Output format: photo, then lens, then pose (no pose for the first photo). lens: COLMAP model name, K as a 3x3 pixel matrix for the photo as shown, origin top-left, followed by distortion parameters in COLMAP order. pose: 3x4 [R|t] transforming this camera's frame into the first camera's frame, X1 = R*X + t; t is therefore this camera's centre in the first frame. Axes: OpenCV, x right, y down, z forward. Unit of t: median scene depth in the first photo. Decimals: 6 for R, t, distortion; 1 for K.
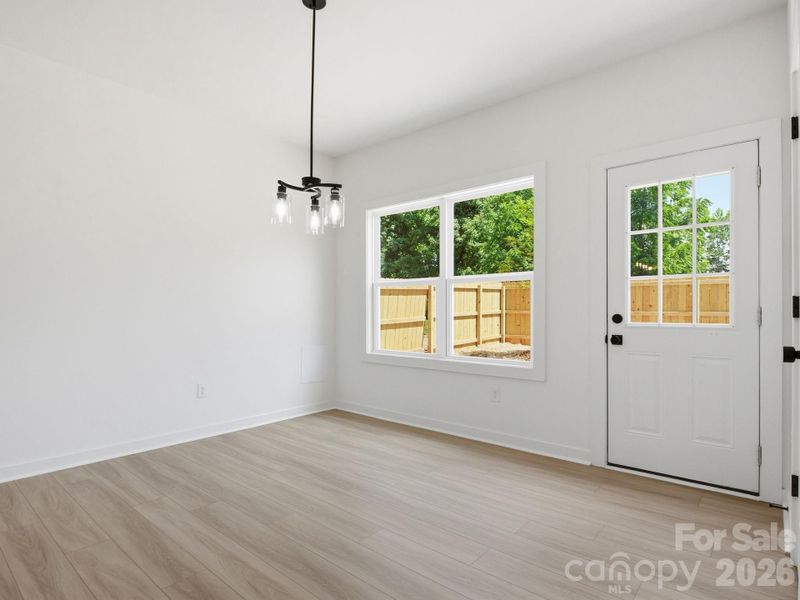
lens RADIAL K [[433.0, 0, 401.3], [0, 433.0, 306.0], [0, 0, 1]] dist [0.008352, -0.015827]
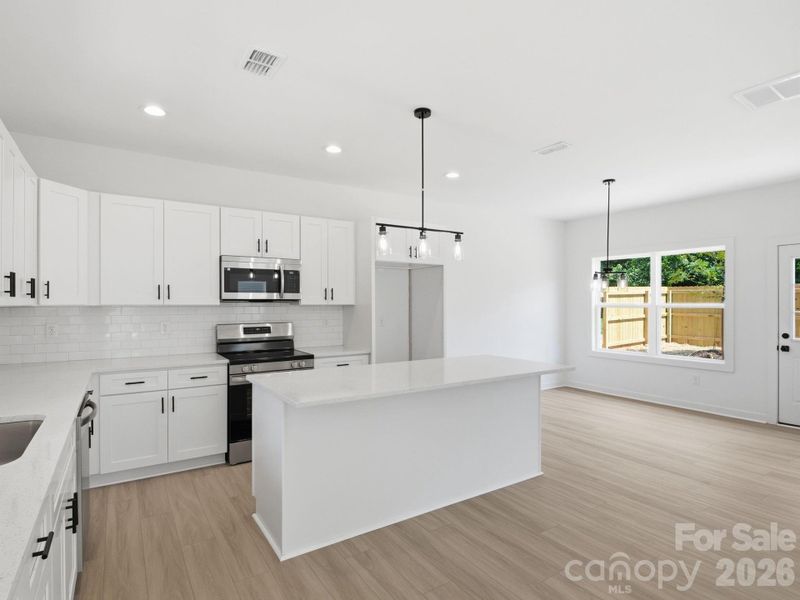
lens RADIAL K [[433.0, 0, 396.8], [0, 433.0, 300.3], [0, 0, 1]] dist [0.008352, -0.015827]
pose [[0.957867, -0.002112, -0.287205, -0.439555], [0.003458, 0.999985, 0.004181, -0.114410], [0.287192, -0.004998, 0.957860, -0.977718]]
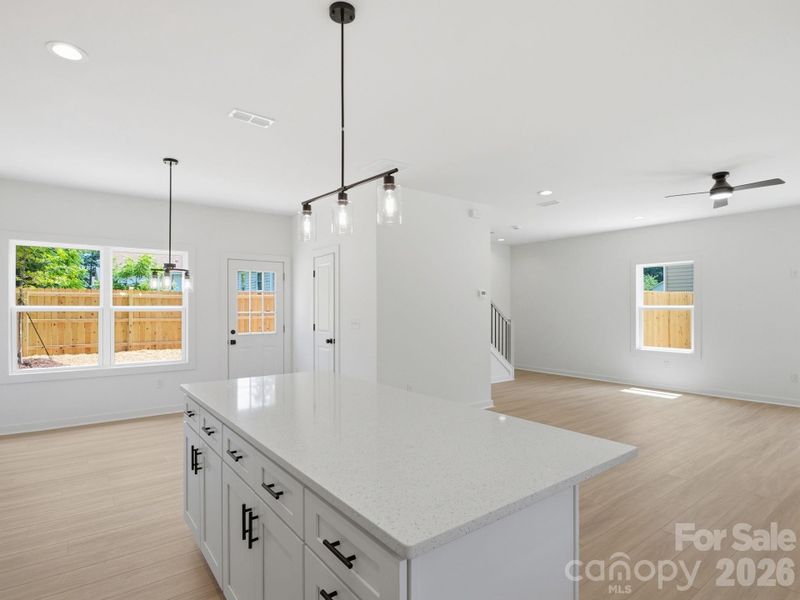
lens RADIAL K [[433.0, 0, 393.2], [0, 433.0, 314.5], [0, 0, 1]] dist [0.008352, -0.015827]
pose [[0.223784, -0.019640, 0.974441, -1.304628], [-0.006973, 0.999739, 0.021751, -0.101840], [-0.974614, -0.011662, 0.223589, -0.213262]]
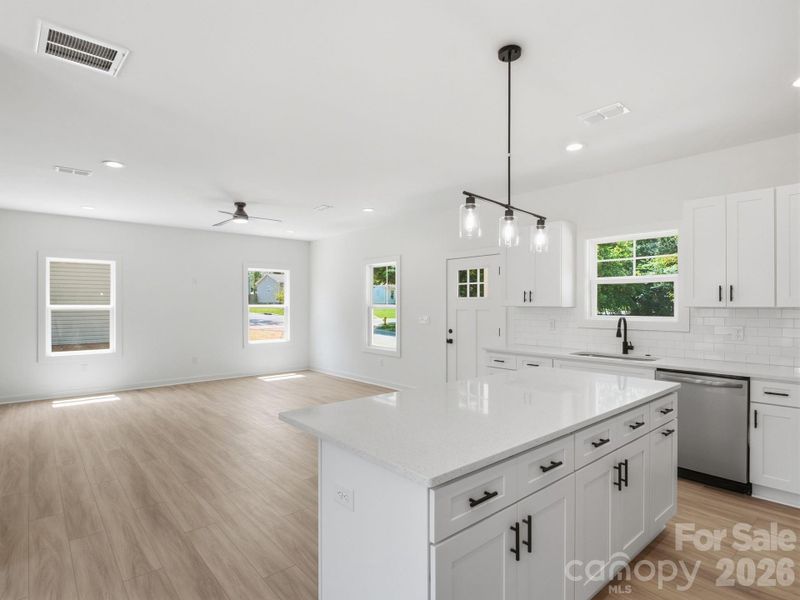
lens RADIAL K [[433.0, 0, 402.4], [0, 433.0, 304.7], [0, 0, 1]] dist [0.008352, -0.015827]
pose [[-0.990339, -0.001984, 0.138652, -0.595918], [-0.003362, 0.999947, -0.009704, -0.096125], [-0.138625, -0.010076, -0.990294, 0.795253]]
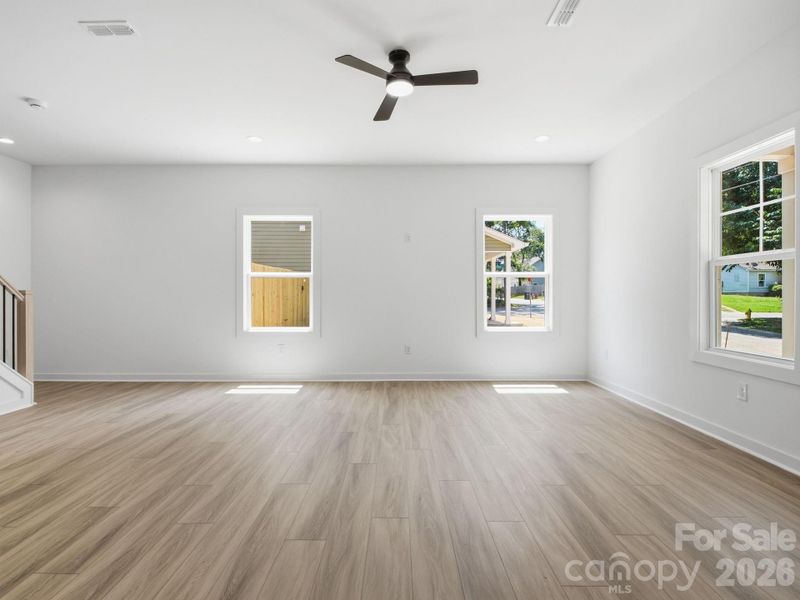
lens RADIAL K [[433.0, 0, 398.9], [0, 433.0, 302.0], [0, 0, 1]] dist [0.008352, -0.015827]
pose [[-0.654520, -0.012175, 0.755947, -0.379524], [-0.011501, 0.999915, 0.006146, -0.001769], [-0.755957, -0.004671, -0.654604, -0.322174]]
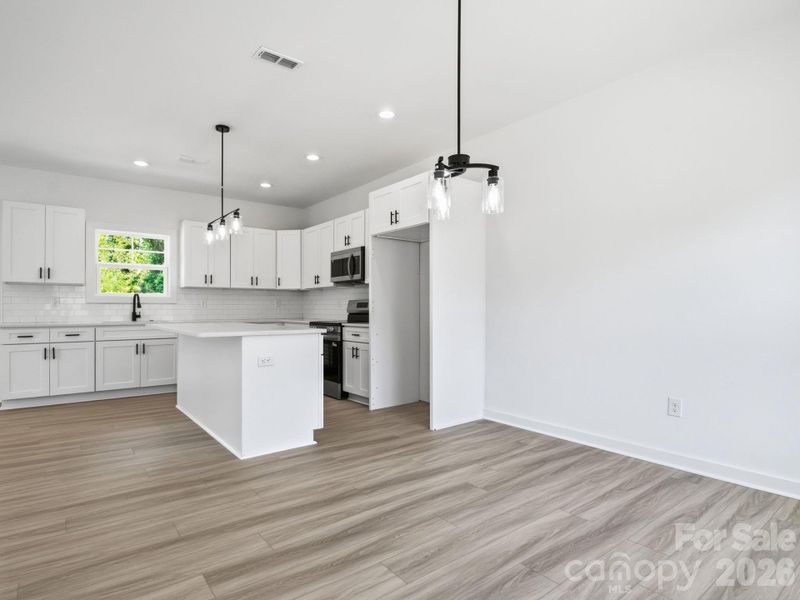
lens RADIAL K [[433.0, 0, 396.6], [0, 433.0, 305.7], [0, 0, 1]] dist [0.008352, -0.015827]
pose [[-0.199232, -0.005240, -0.979938, 0.510435], [0.011316, 0.999907, -0.007648, 0.008556], [0.979887, -0.012613, -0.199154, 0.790965]]
